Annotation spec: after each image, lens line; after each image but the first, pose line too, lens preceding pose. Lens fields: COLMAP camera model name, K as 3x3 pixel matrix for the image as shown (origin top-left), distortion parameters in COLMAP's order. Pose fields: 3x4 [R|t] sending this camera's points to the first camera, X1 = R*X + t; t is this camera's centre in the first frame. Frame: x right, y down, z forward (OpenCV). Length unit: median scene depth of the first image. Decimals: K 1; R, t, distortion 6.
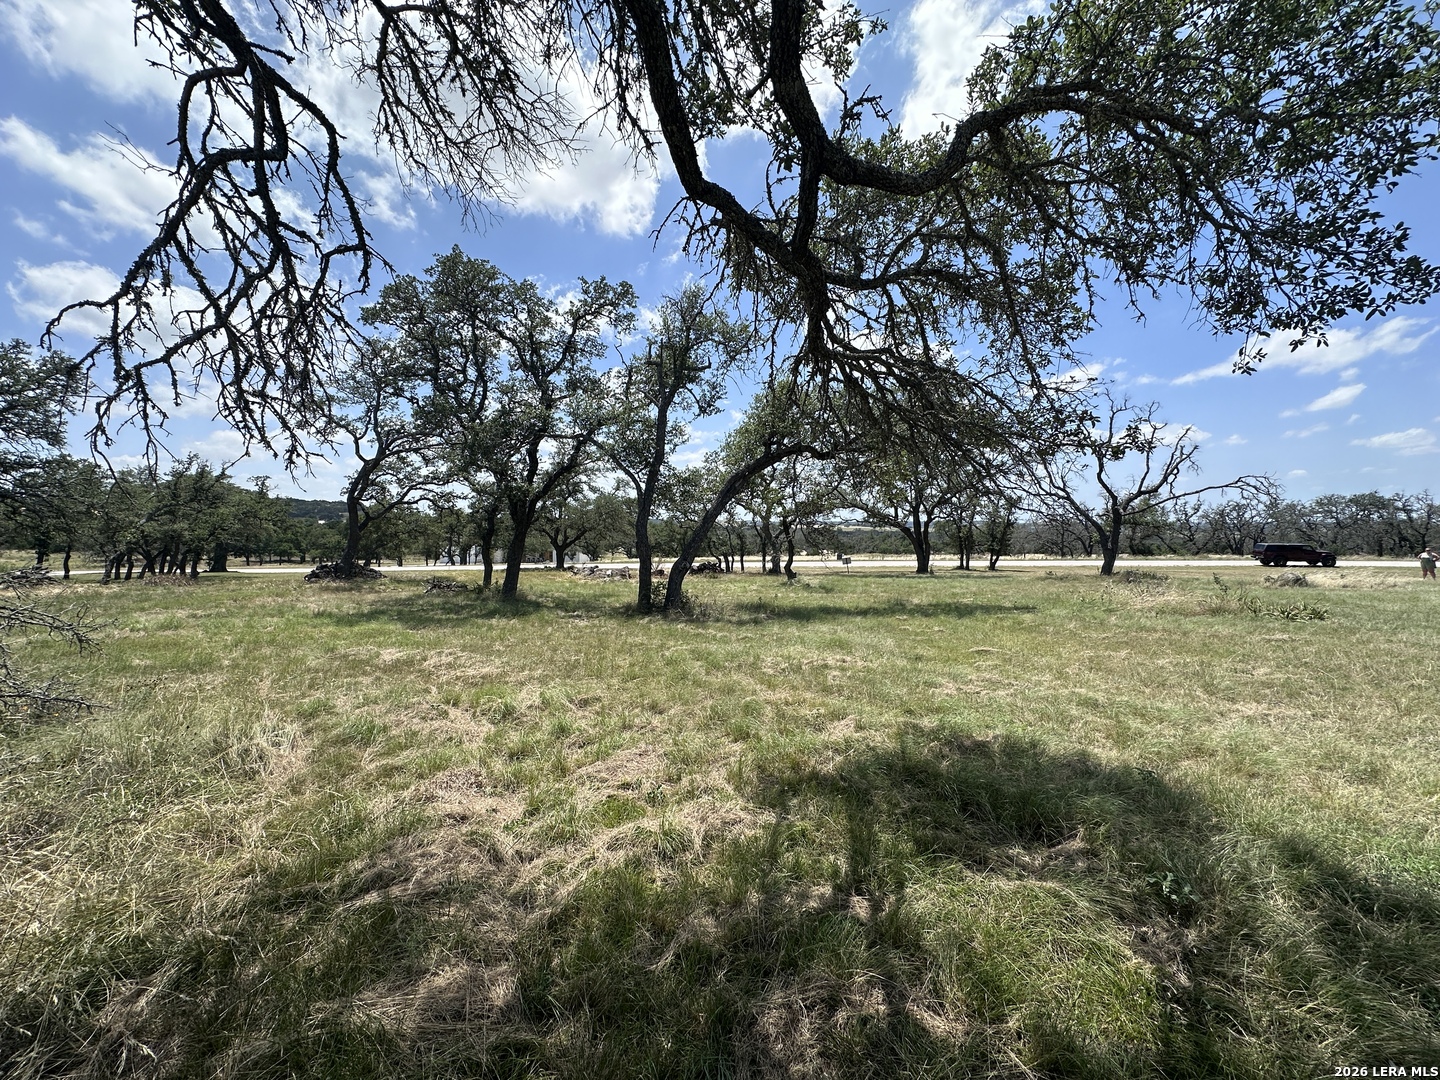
lens RADIAL K [[575.7, 0, 720.0], [0, 575.7, 540.0], [0, 0, 1]] dist [-0.002308, -0.000254]
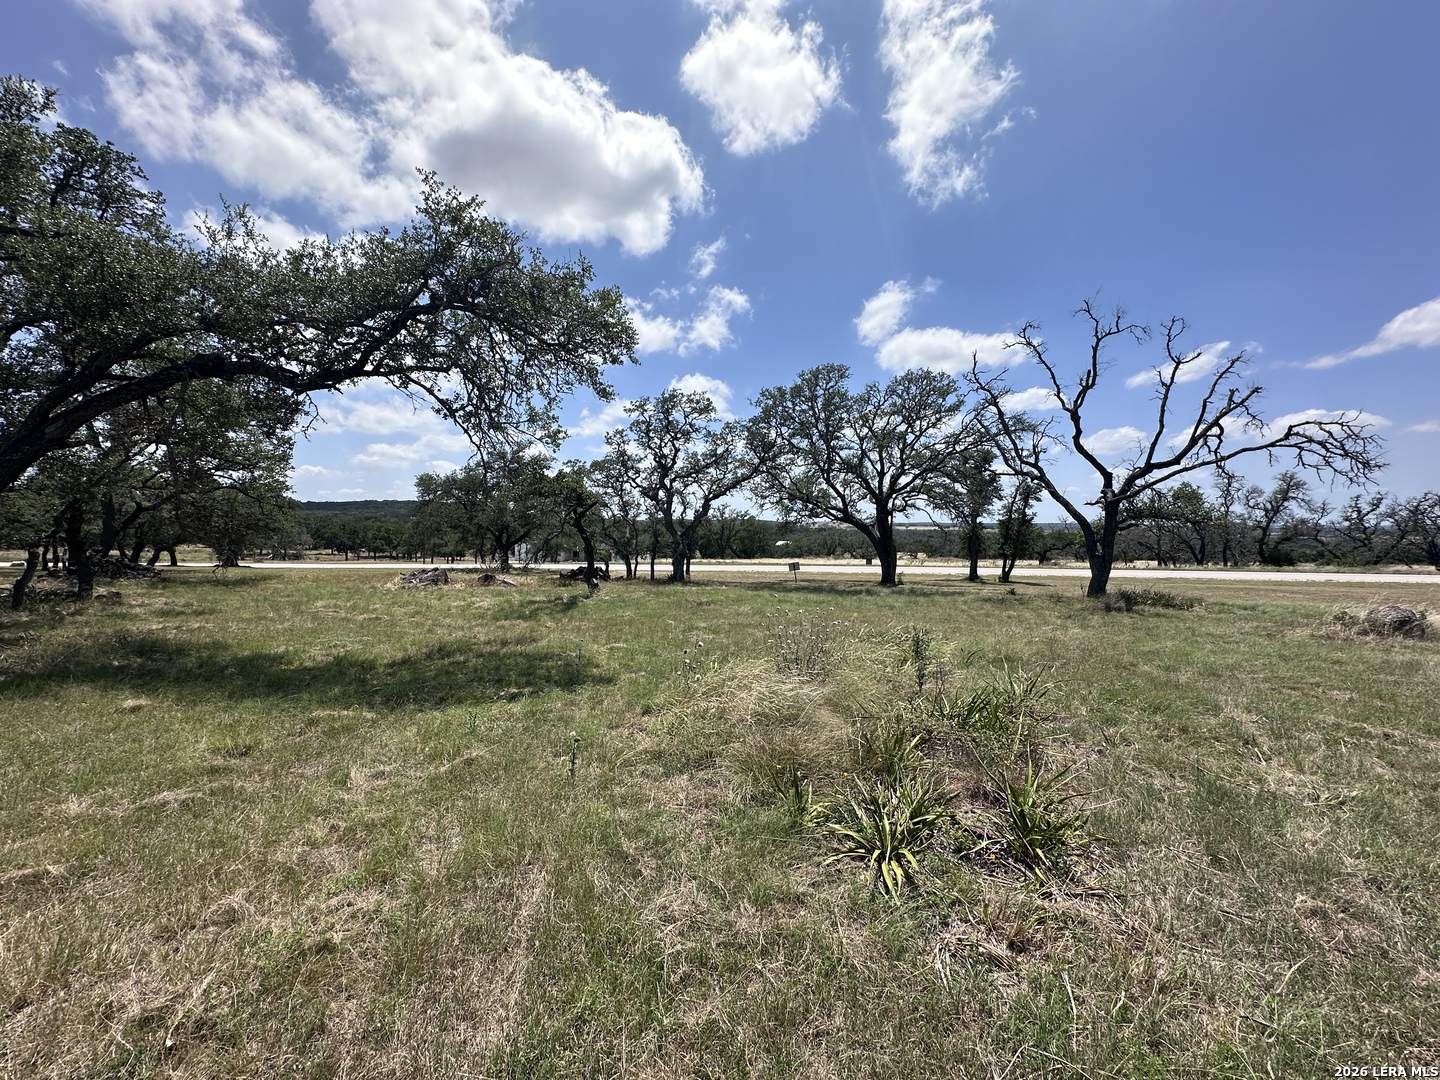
lens RADIAL K [[575.7, 0, 720.0], [0, 575.7, 540.0], [0, 0, 1]] dist [-0.002308, -0.000254]
pose [[0.981421, 0.009478, -0.191630, 0.251152], [-0.009800, 0.999952, -0.000730, 0.002787], [0.191614, 0.002594, 0.981467, 0.187529]]
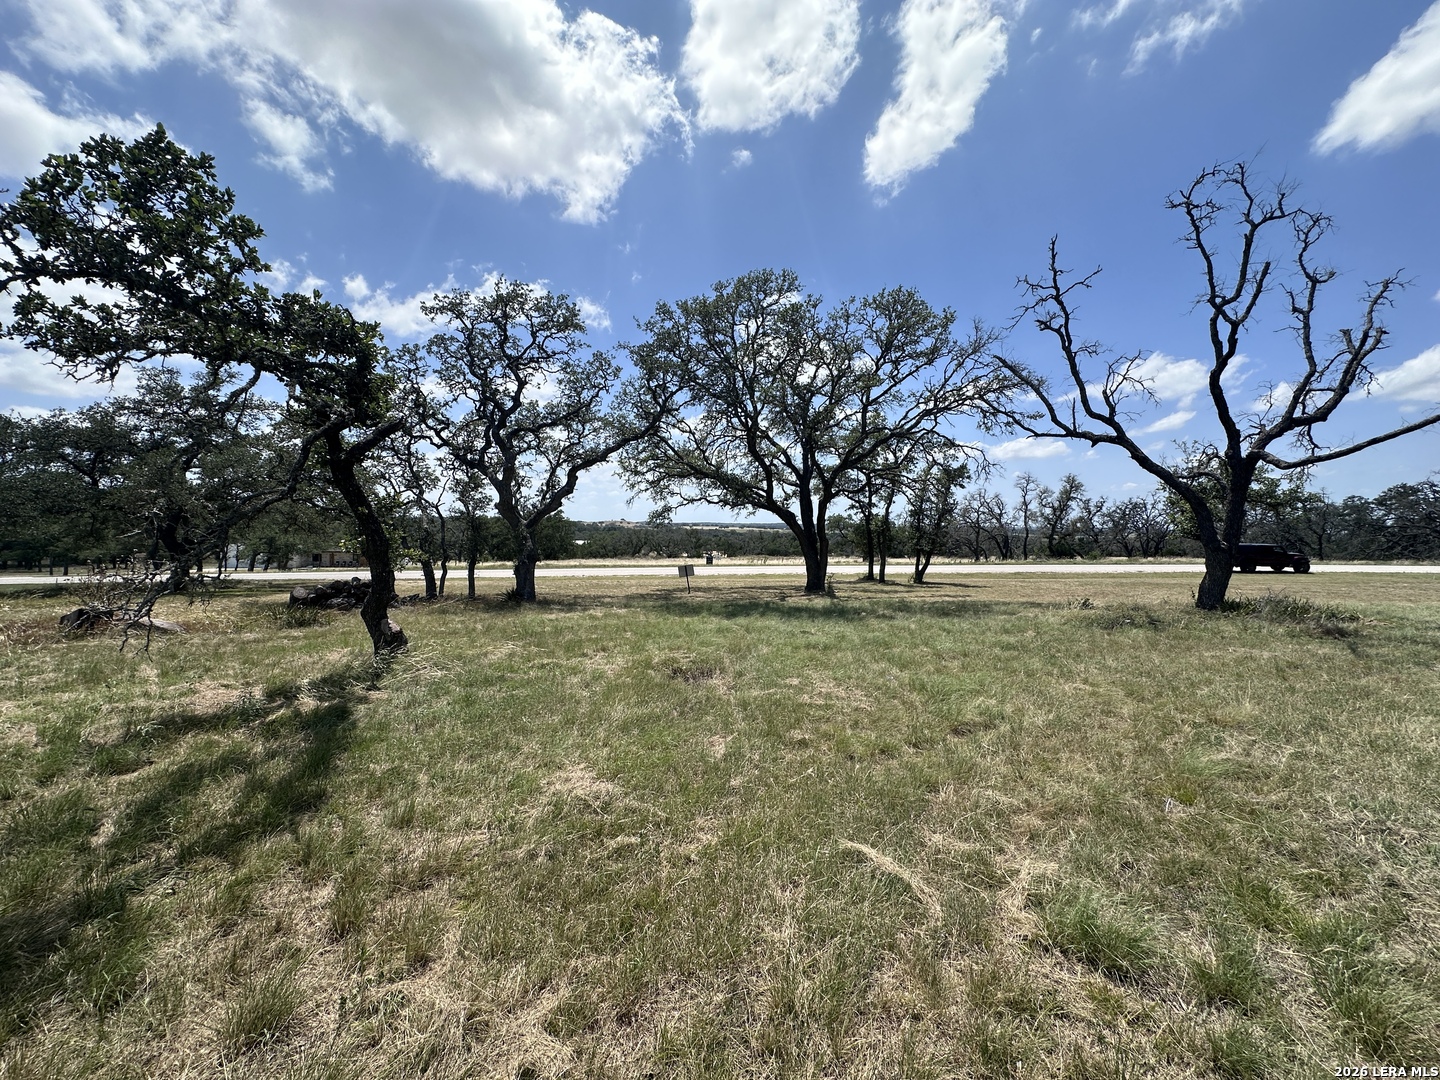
lens RADIAL K [[575.1, 0, 722.1], [0, 575.1, 543.6], [0, 0, 1]] dist [-0.001700, -0.000175]
pose [[0.984255, 0.004051, 0.176707, 0.143011], [-0.004716, 0.999983, 0.003341, 0.008709], [-0.176690, -0.004122, 0.984258, 0.406293]]
